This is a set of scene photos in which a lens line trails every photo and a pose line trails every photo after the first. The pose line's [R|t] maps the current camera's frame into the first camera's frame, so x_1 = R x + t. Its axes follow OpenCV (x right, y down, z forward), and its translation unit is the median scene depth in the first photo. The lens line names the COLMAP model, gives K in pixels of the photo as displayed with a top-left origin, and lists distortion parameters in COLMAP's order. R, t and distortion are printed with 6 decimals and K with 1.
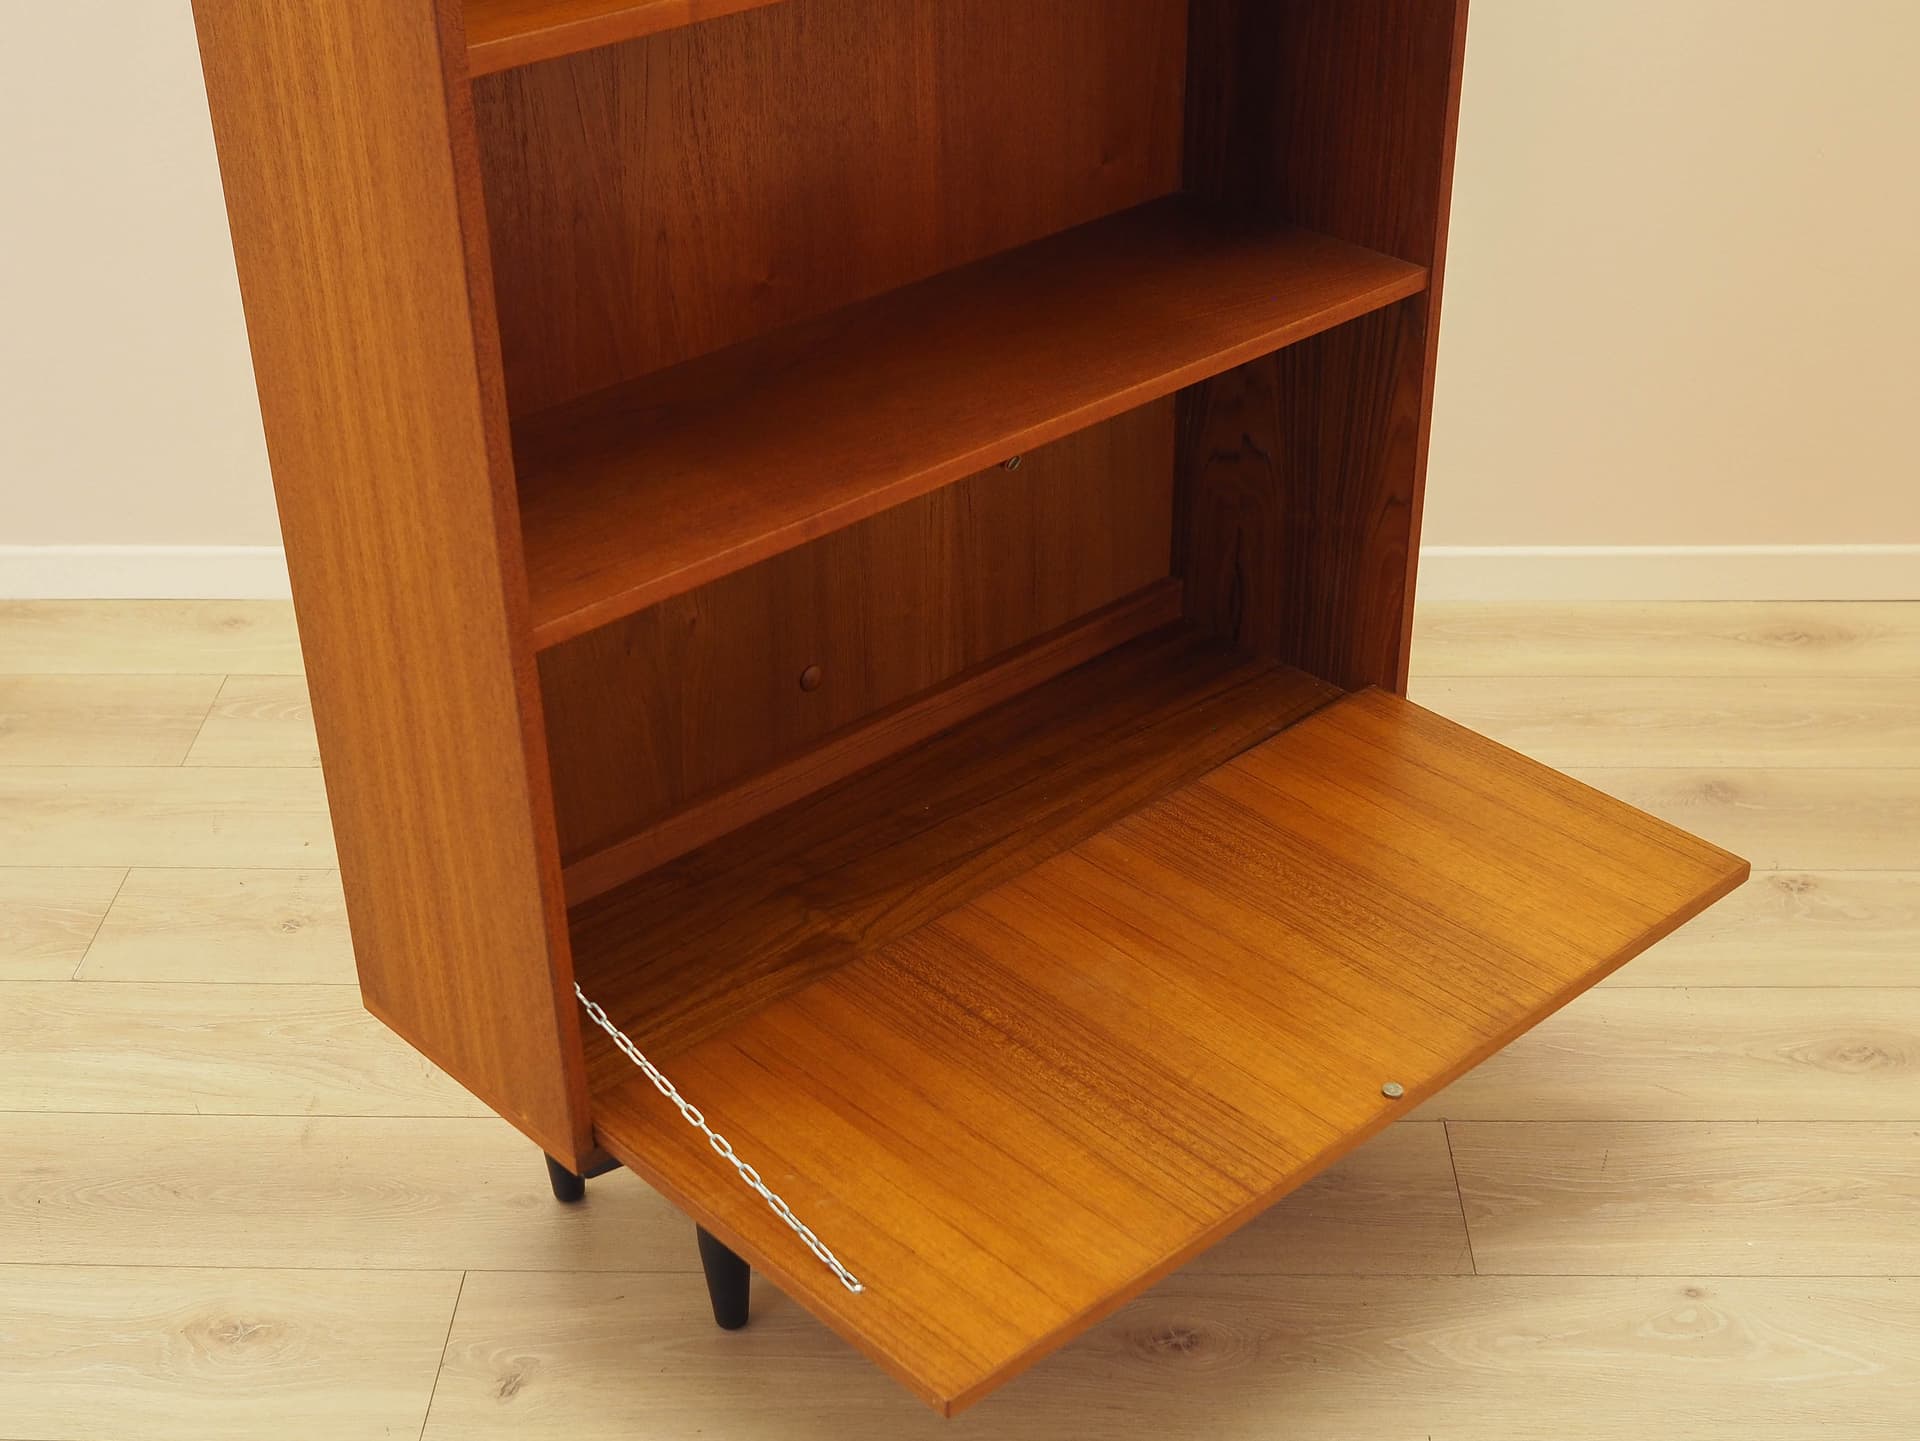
lens RADIAL K [[2484.4, 0, 969.1], [0, 2484.4, 791.6], [0, 0, 1]] dist [0.002899, -0.022180]
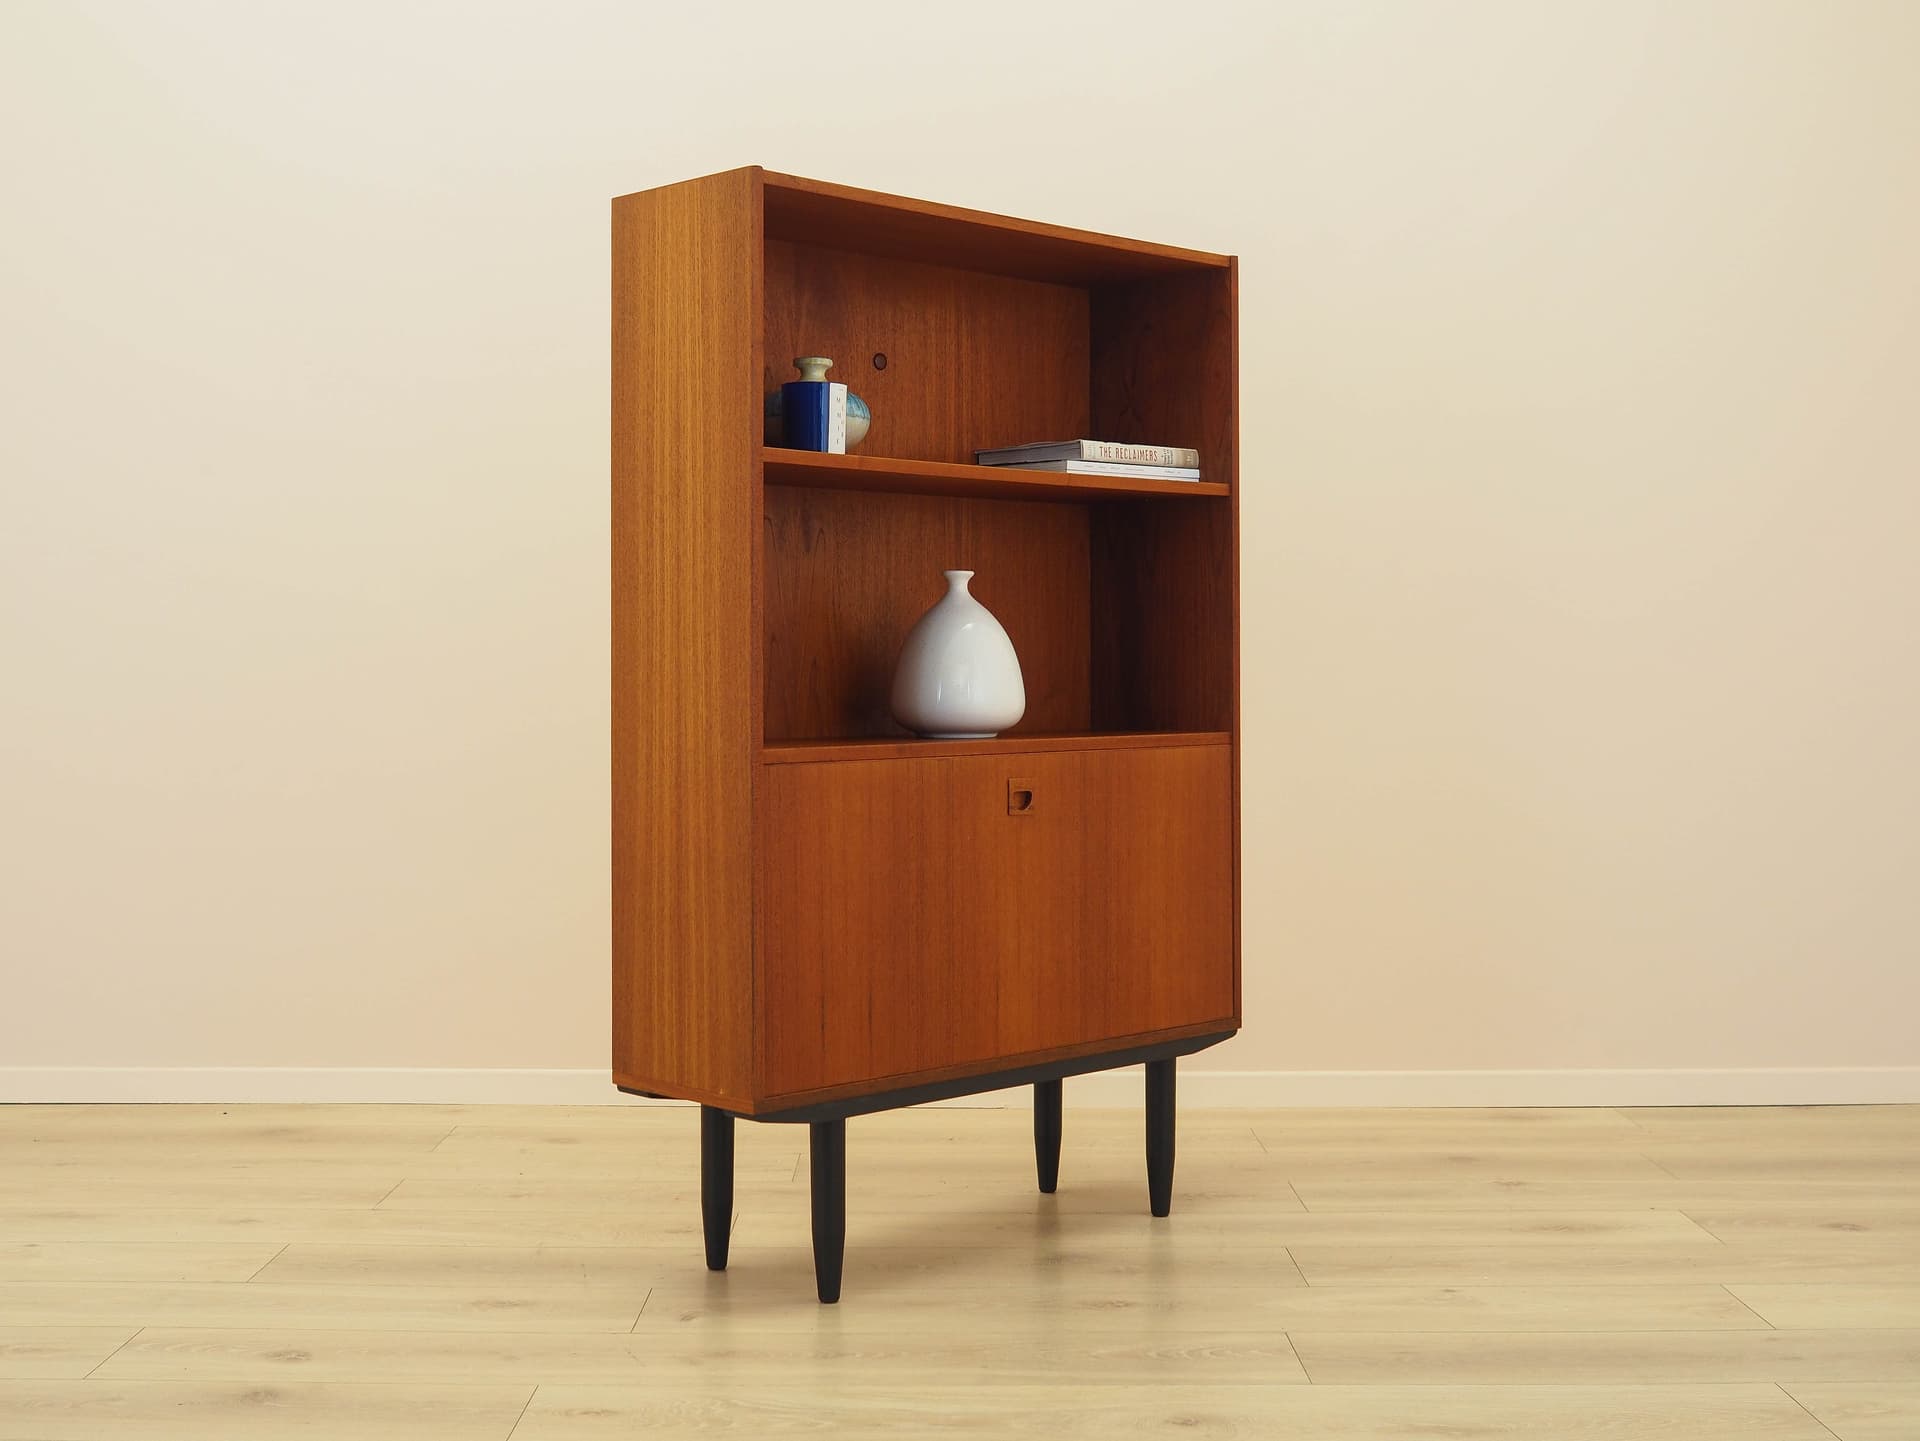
lens RADIAL K [[2019.0, 0, 960.0], [0, 2019.0, 720.5], [0, 0, 1]] dist [-0.002272, 0.007317]
pose [[0.999619, 0.010918, 0.025366, -0.052039], [0.003715, 0.857025, -0.515261, 0.577776], [-0.027364, 0.515159, 0.856658, -0.274056]]
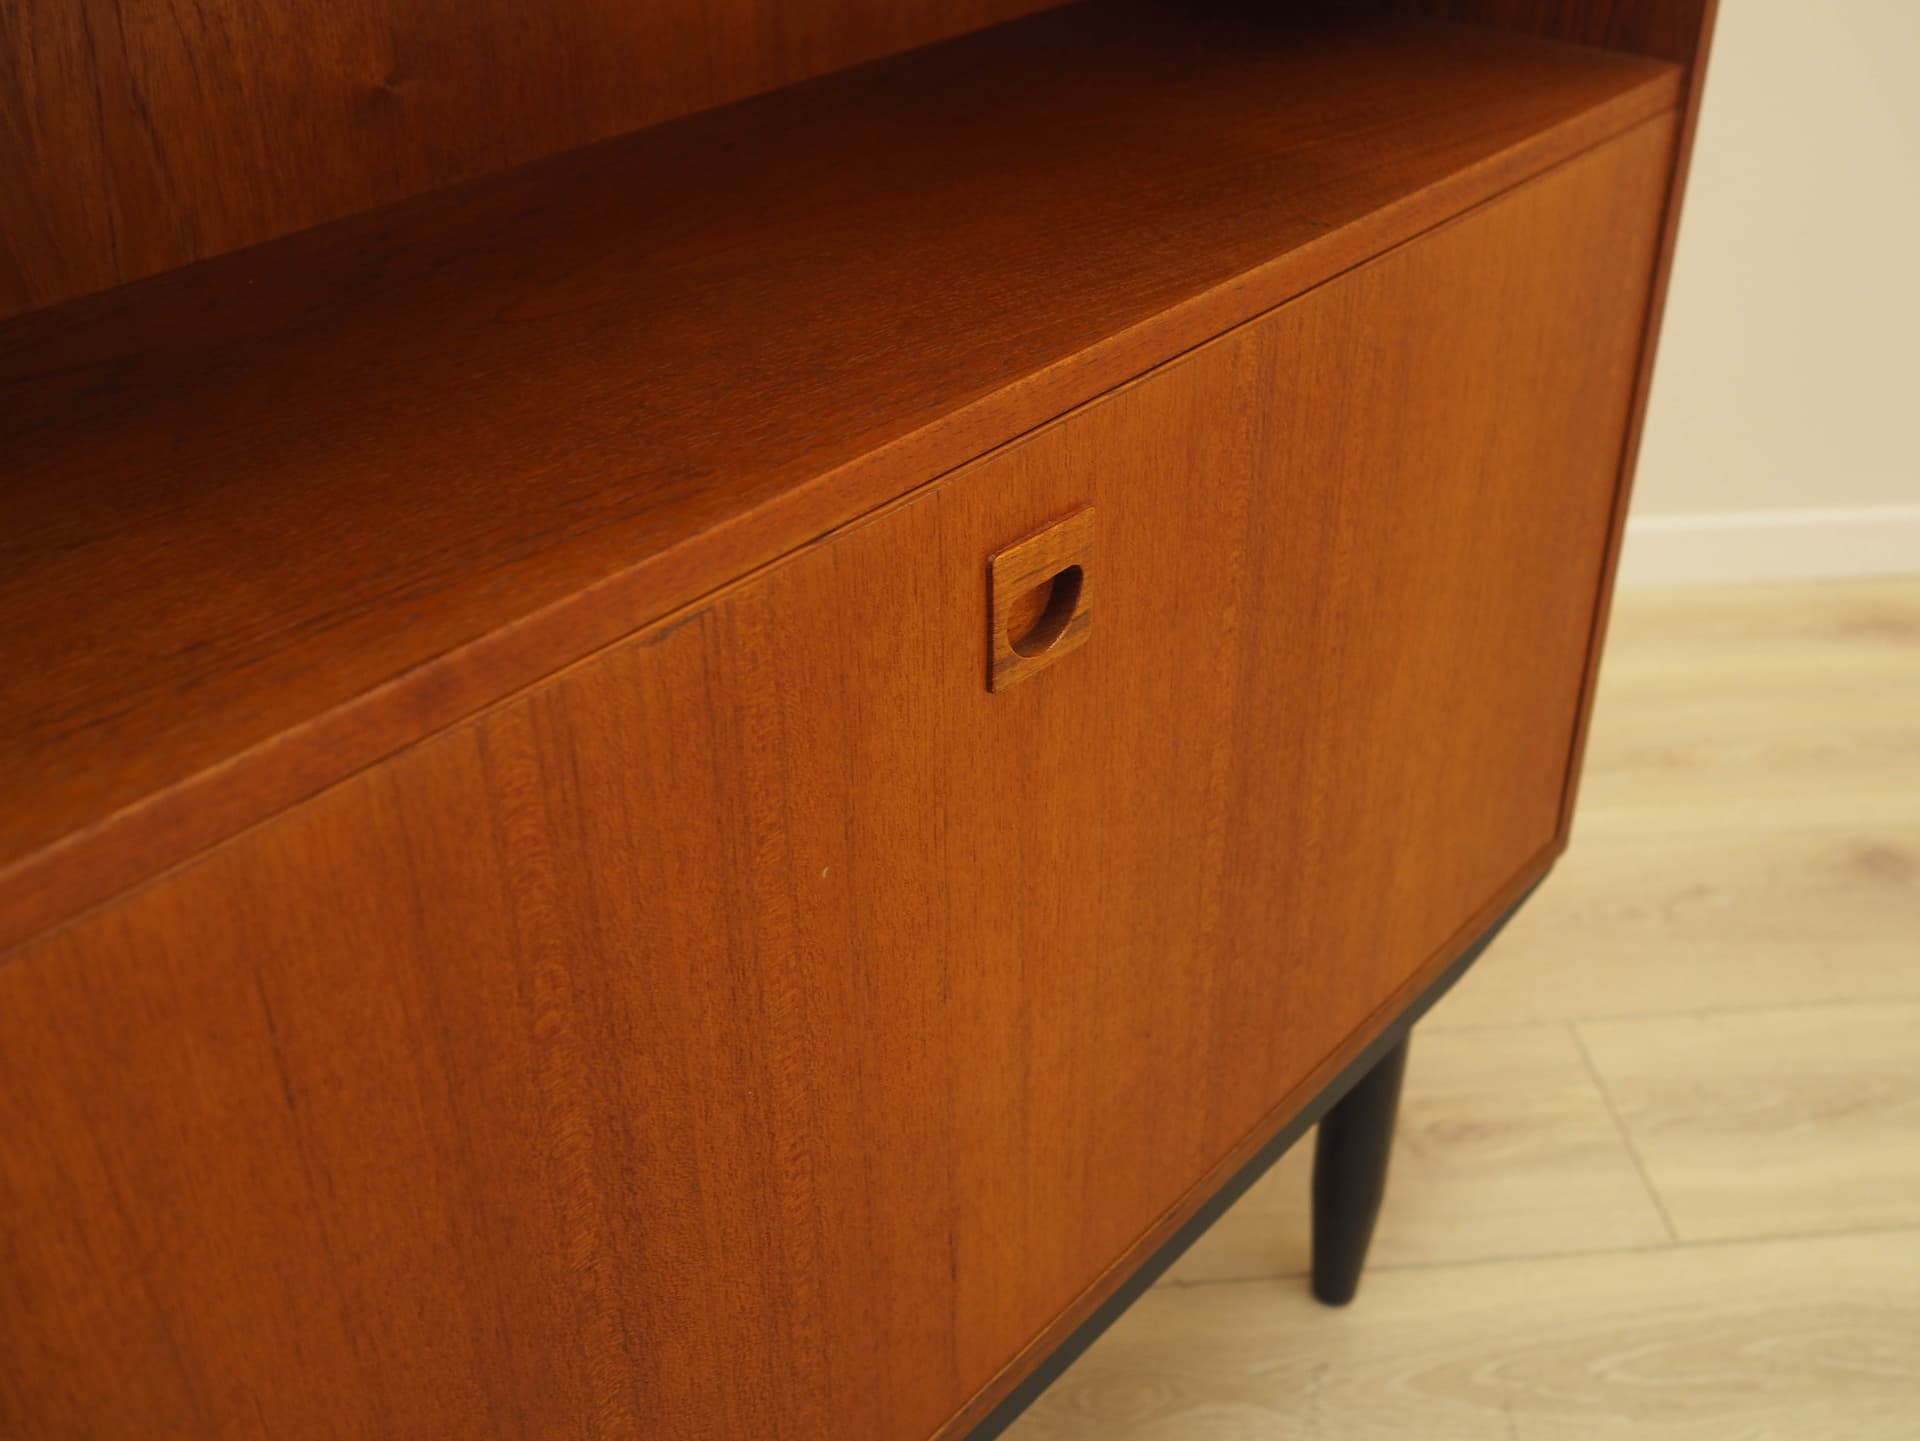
lens RADIAL K [[2097.6, 0, 1005.7], [0, 2097.6, 633.5], [0, 0, 1]] dist [-0.022651, 0.023095]
pose [[0.993592, -0.049065, 0.101824, -0.012648], [0.052558, 0.998108, -0.031906, -0.085529], [-0.100066, 0.037053, 0.994291, 0.598738]]
